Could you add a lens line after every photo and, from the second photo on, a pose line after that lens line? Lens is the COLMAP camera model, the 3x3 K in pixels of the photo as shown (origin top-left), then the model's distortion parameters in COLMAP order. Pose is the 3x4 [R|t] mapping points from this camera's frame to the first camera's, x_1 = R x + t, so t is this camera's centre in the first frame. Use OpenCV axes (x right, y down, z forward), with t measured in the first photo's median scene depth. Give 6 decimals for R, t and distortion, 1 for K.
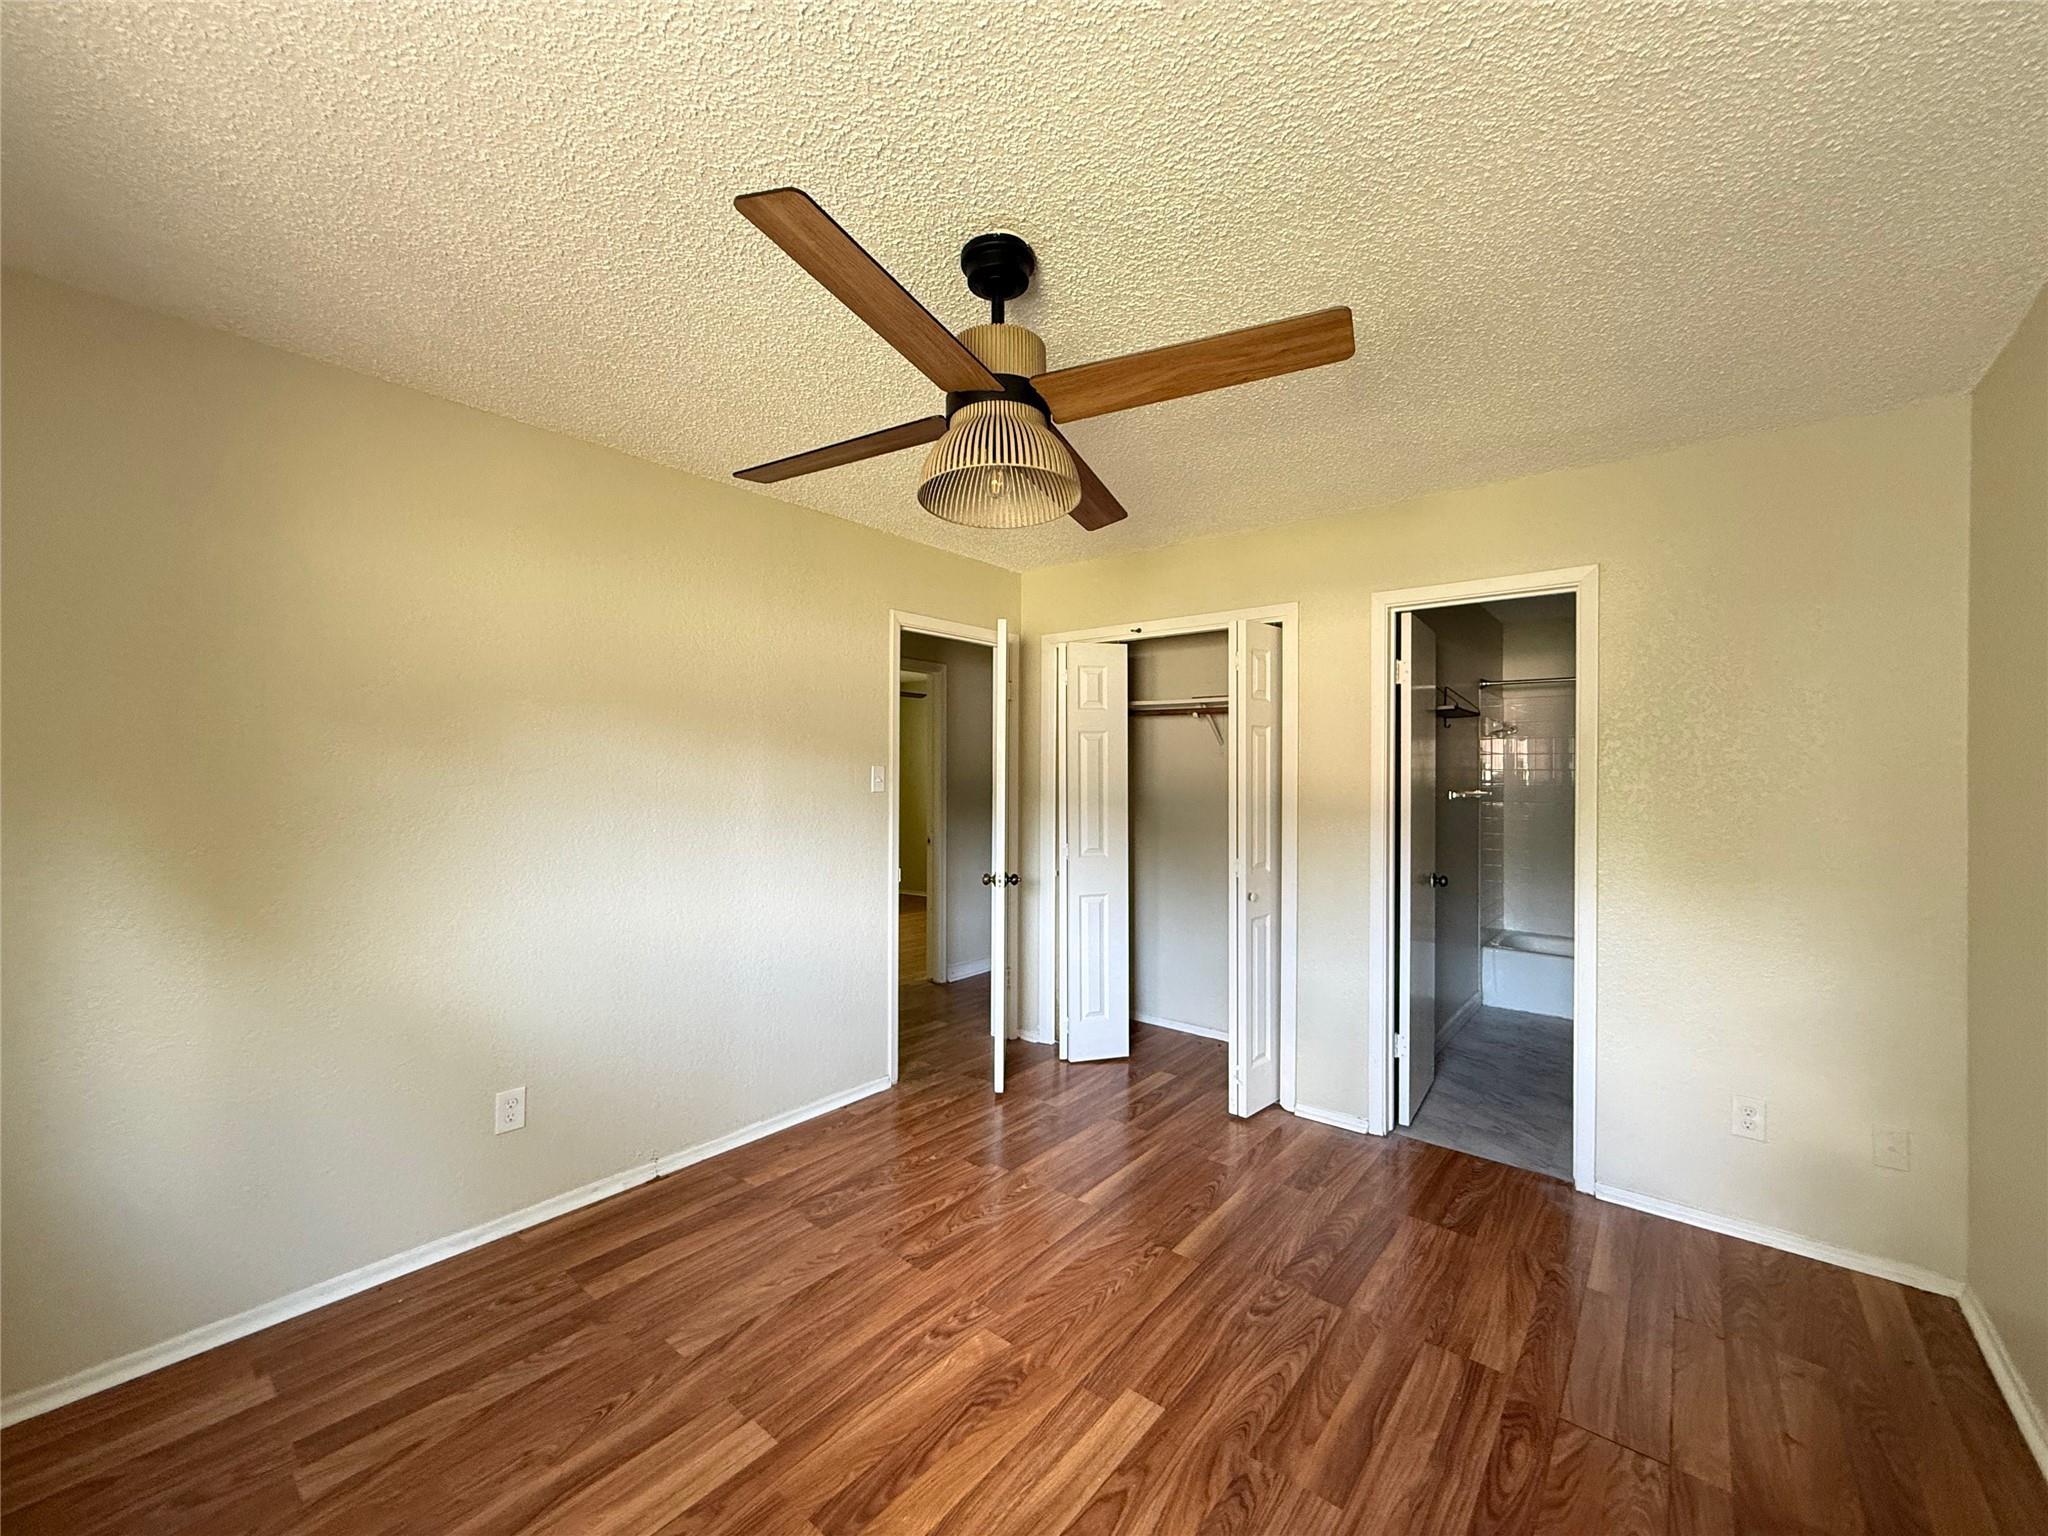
lens RADIAL K [[822.0, 0, 1021.2], [0, 822.0, 769.1], [0, 0, 1]] dist [0.000565, 0.000249]
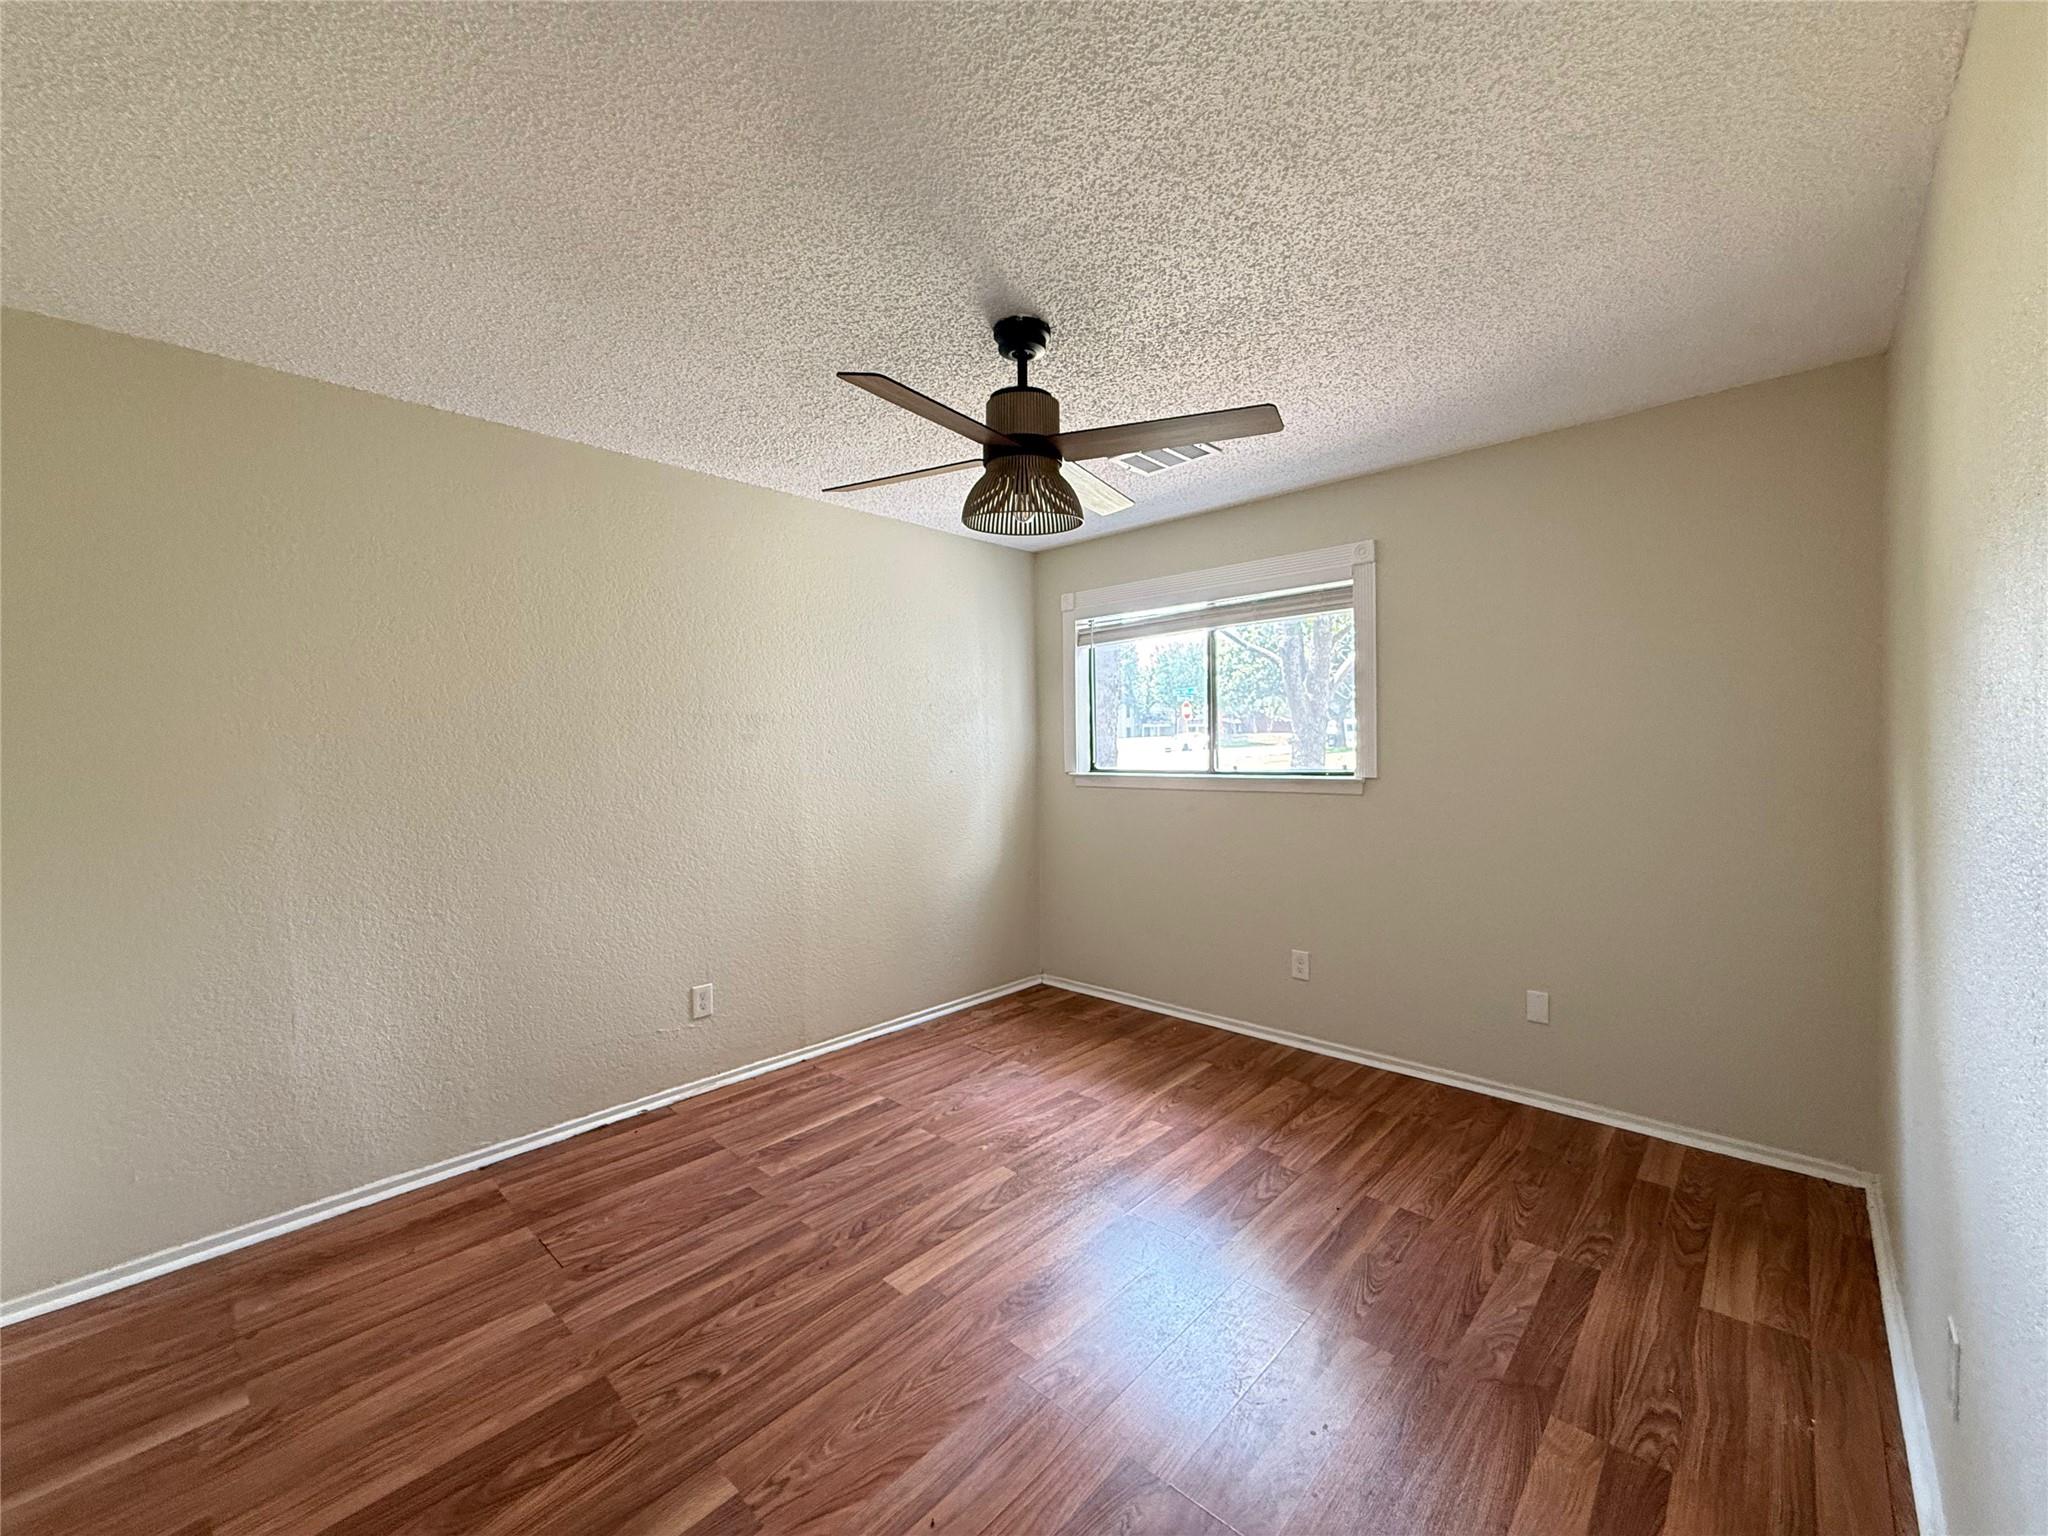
lens RADIAL K [[822.0, 0, 1022.3], [0, 822.0, 760.0], [0, 0, 1]] dist [0.000565, 0.000249]
pose [[-0.997820, 0.004790, 0.065823, -0.098112], [0.006049, 0.999802, 0.018942, 0.025542], [-0.065720, 0.019299, -0.997651, 2.063529]]
